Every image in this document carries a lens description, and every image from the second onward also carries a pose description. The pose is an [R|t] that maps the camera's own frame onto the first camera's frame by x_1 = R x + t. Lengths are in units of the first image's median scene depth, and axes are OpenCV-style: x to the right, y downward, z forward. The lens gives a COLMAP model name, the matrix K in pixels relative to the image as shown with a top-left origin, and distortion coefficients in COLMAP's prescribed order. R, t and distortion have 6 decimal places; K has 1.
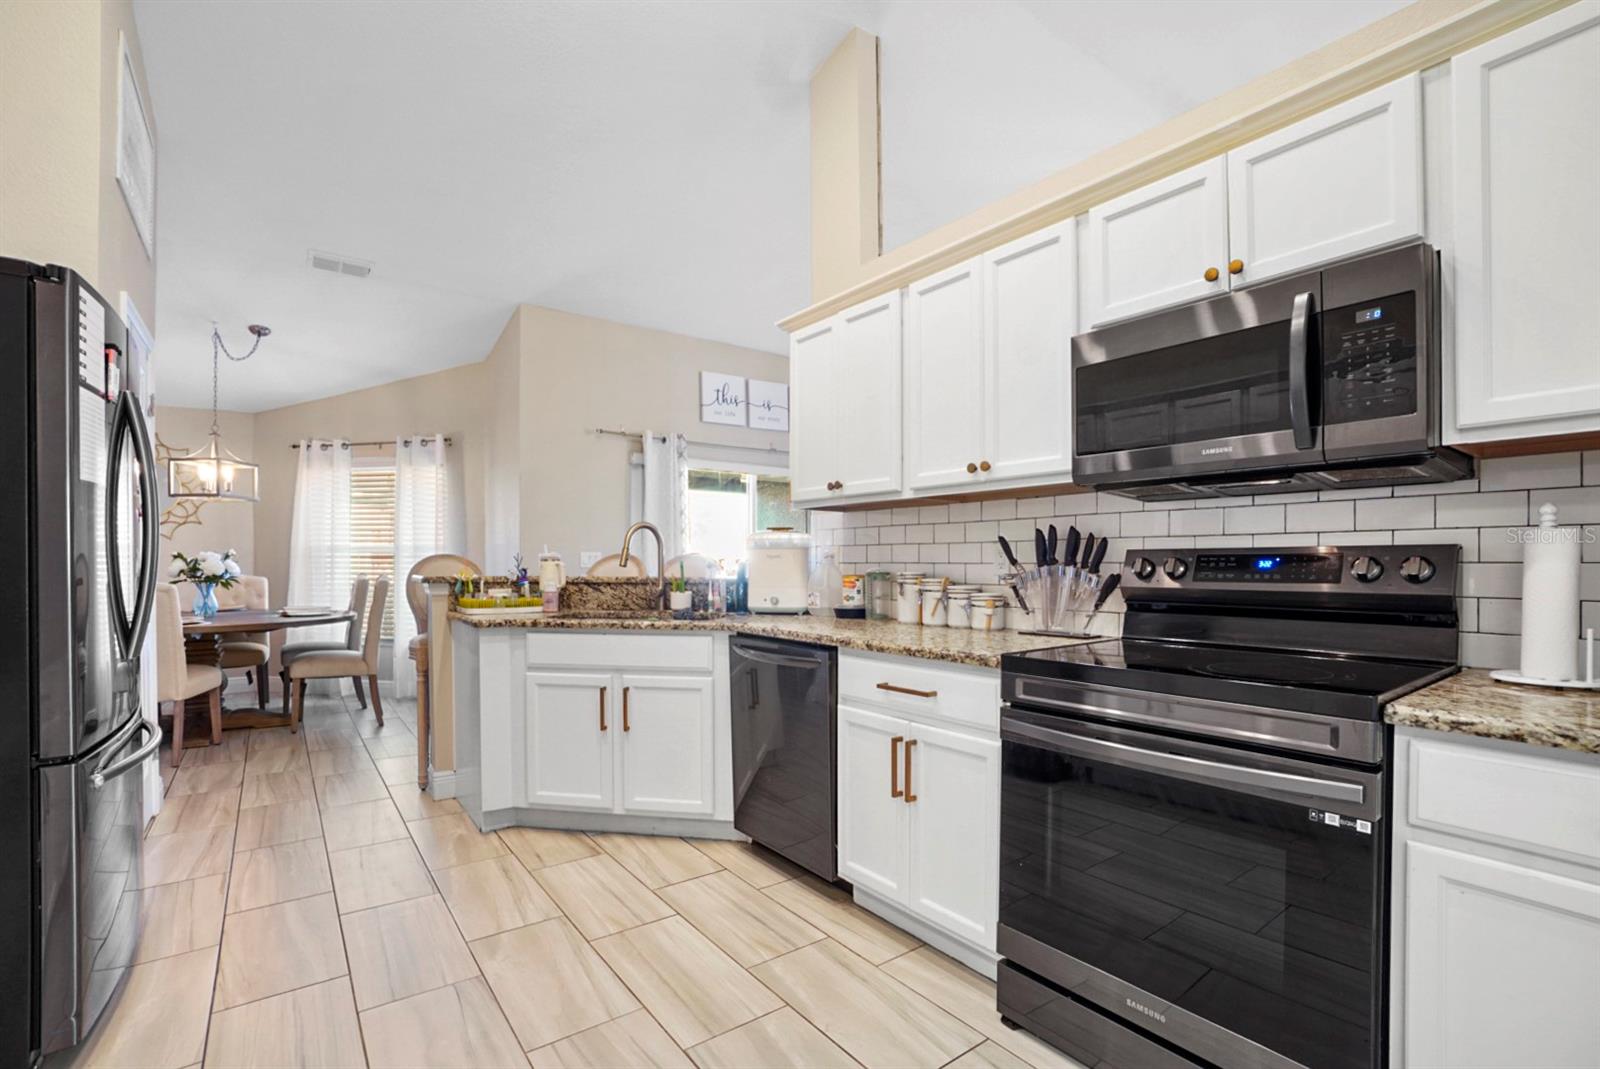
lens RADIAL K [[726.0, 0, 795.7], [0, 726.0, 563.5], [0, 0, 1]] dist [-0.049073, 0.022904]
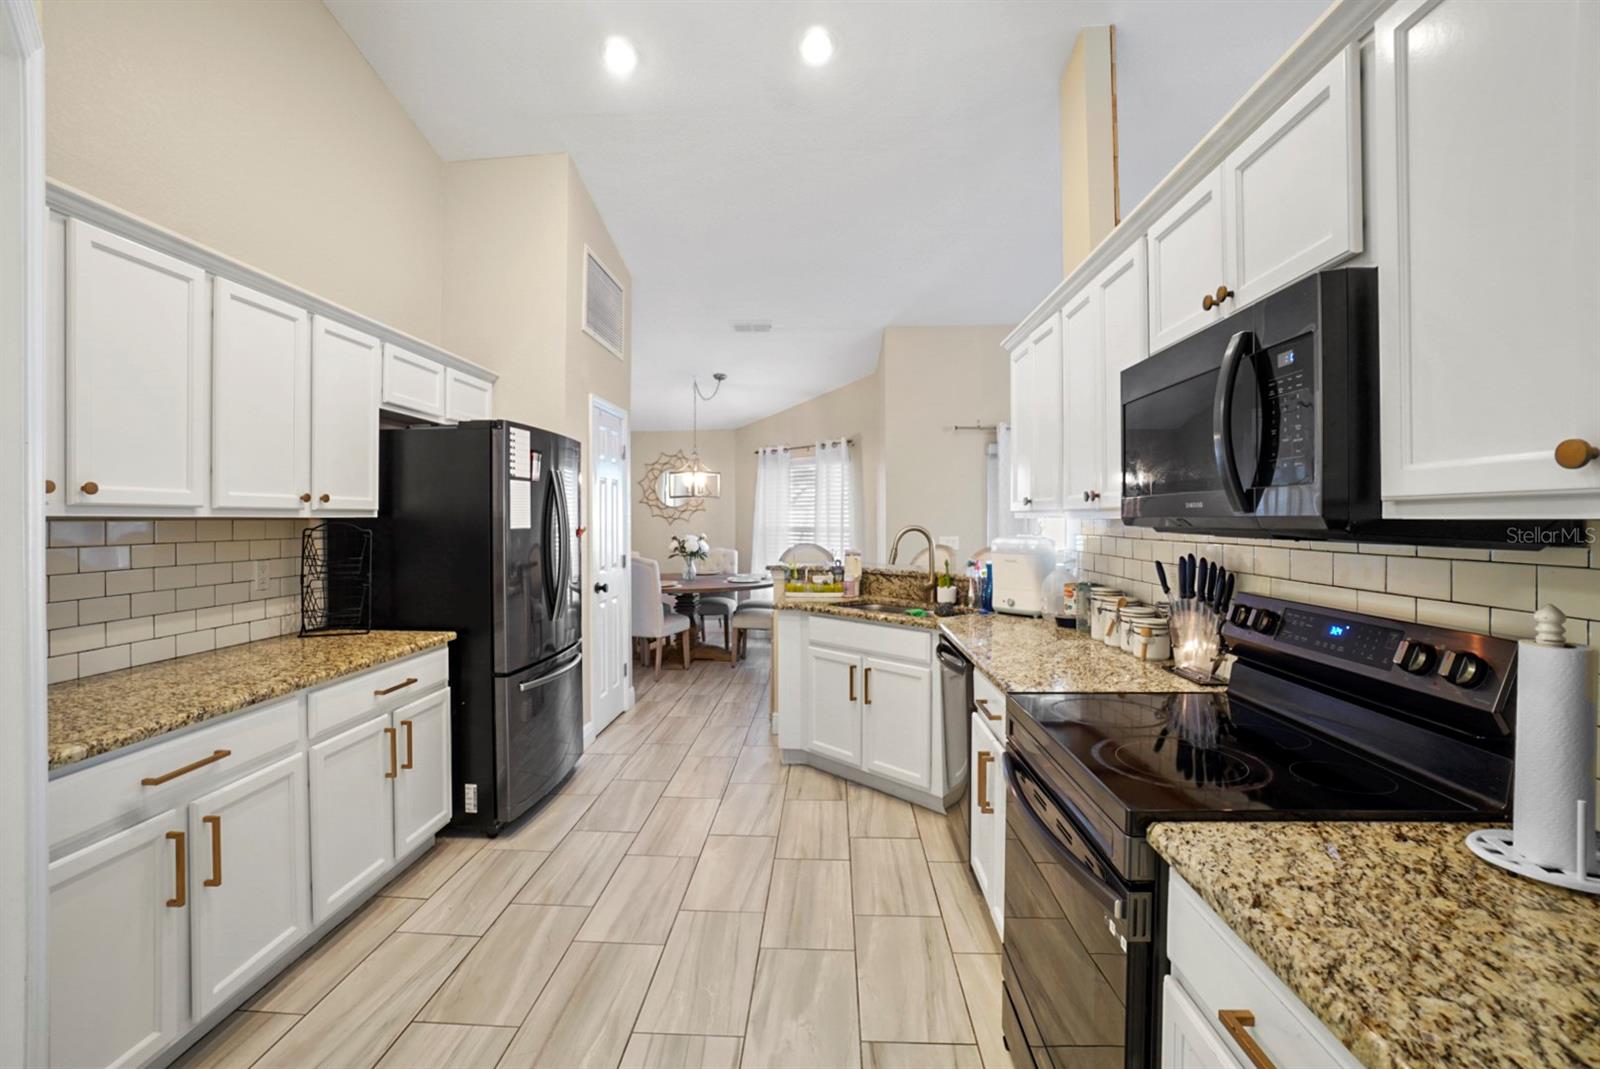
lens RADIAL K [[716.2, 0, 799.8], [0, 716.2, 521.8], [0, 0, 1]] dist [-0.014614, 0.021380]
pose [[0.781579, 0.002543, -0.623801, 0.362860], [-0.002023, 0.999997, 0.001541, -0.064533], [0.623802, 0.000057, 0.781582, -0.008858]]
